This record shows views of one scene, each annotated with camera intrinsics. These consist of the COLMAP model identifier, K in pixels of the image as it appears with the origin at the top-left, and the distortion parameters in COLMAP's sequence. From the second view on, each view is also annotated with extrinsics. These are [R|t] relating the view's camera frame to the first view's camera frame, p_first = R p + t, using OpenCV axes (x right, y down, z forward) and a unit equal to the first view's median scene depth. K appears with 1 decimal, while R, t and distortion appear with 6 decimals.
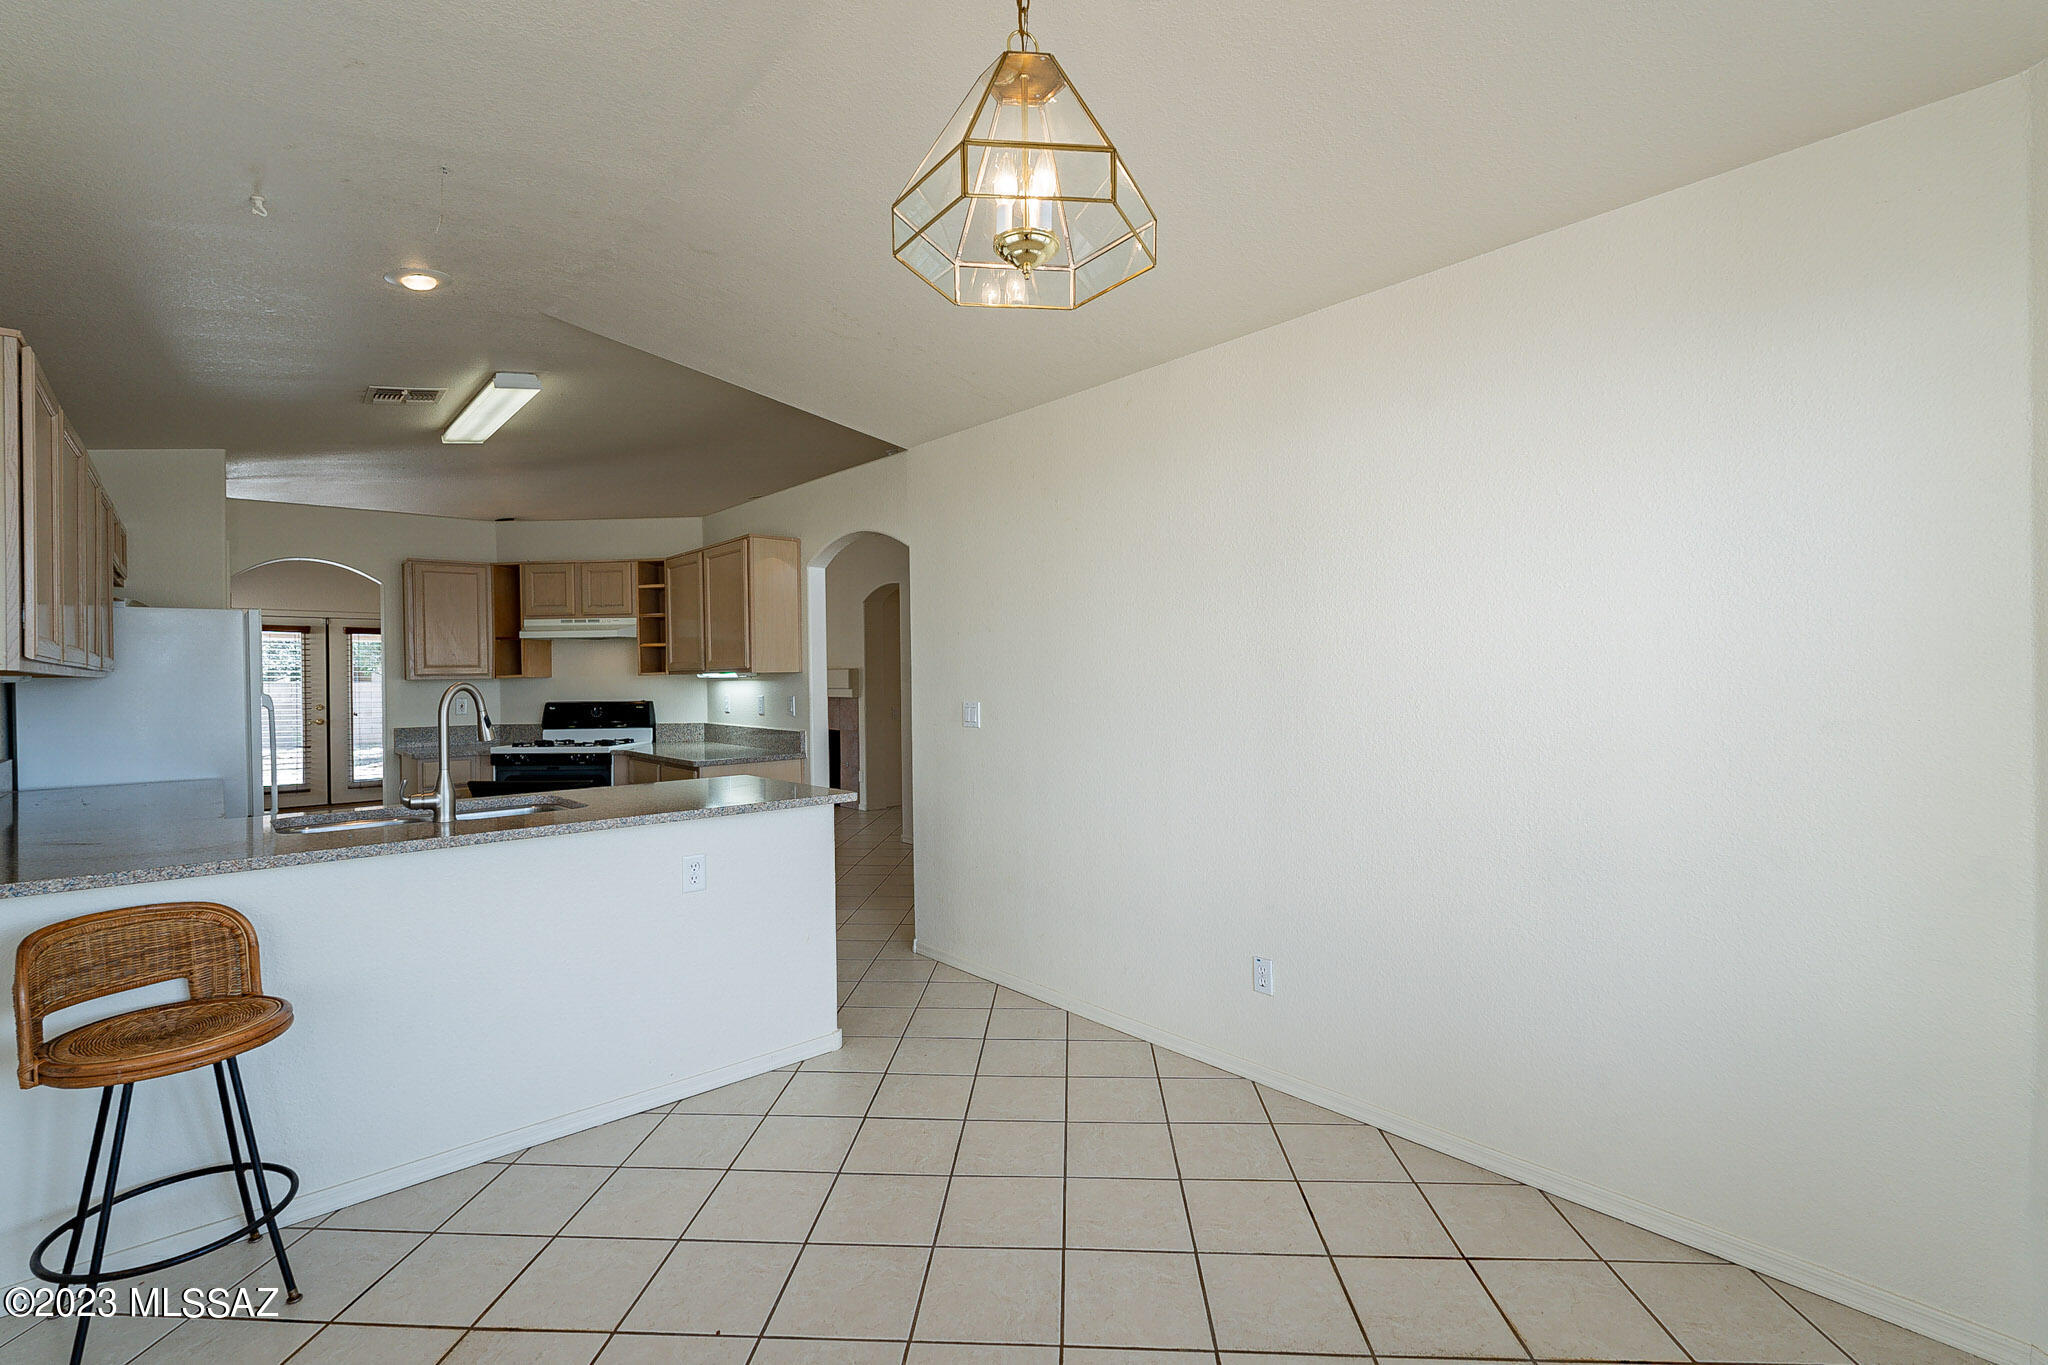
lens RADIAL K [[902.8, 0, 1024.0], [0, 902.8, 682.5], [0, 0, 1]] dist [-0.004130, 0.000852]
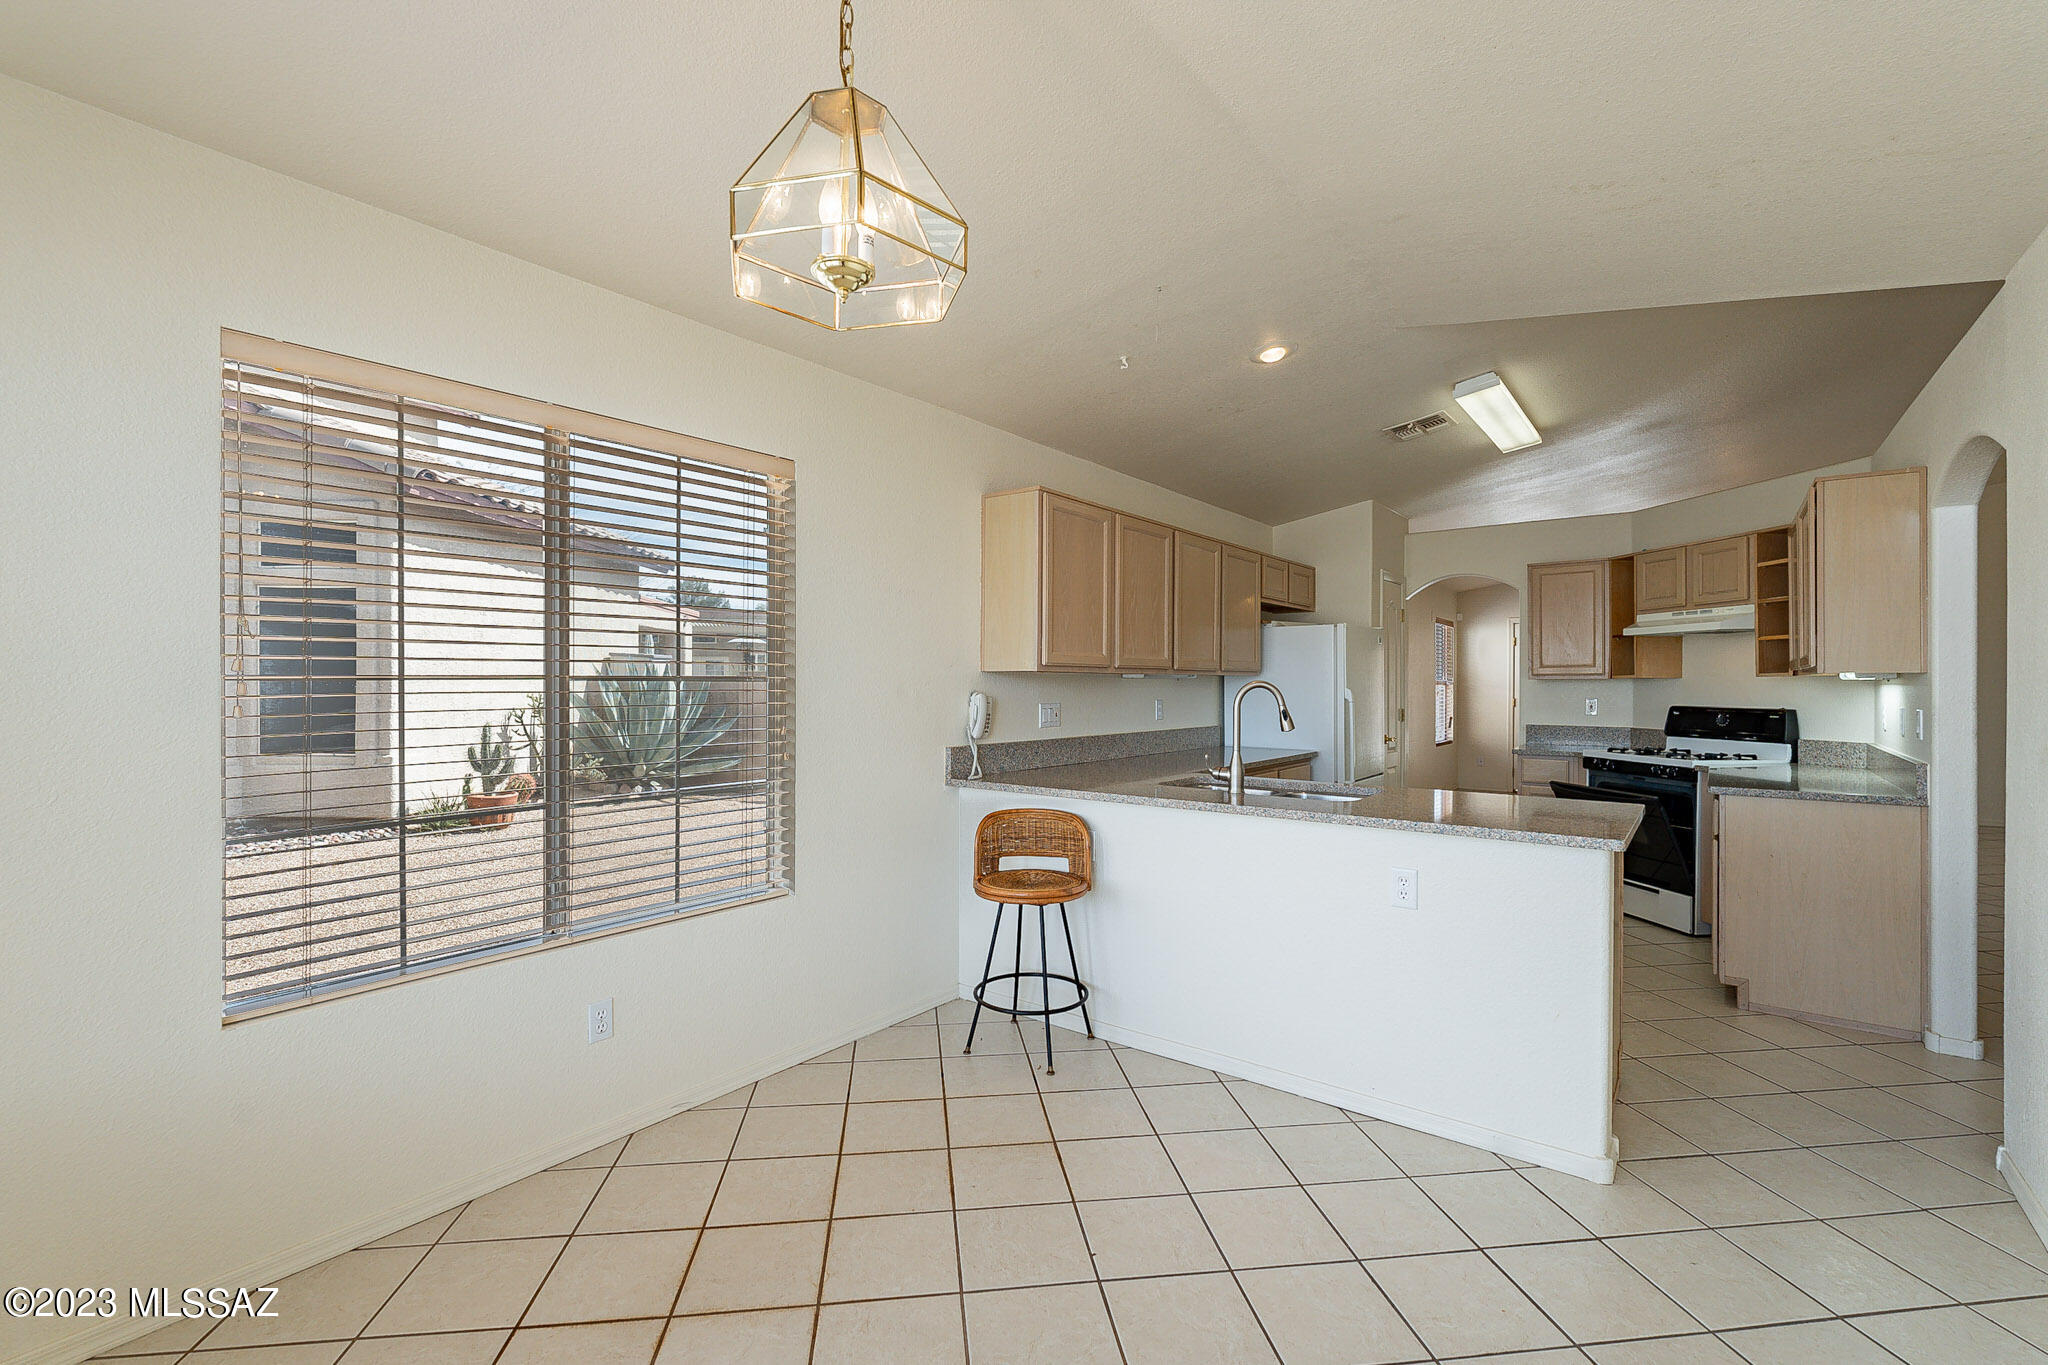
lens RADIAL K [[902.8, 0, 1024.0], [0, 902.8, 682.5], [0, 0, 1]] dist [-0.004130, 0.000852]
pose [[0.189665, 0.012736, -0.981766, 0.233293], [-0.012358, 0.999868, 0.010584, -0.003013], [0.981771, 0.010126, 0.189797, 0.214995]]
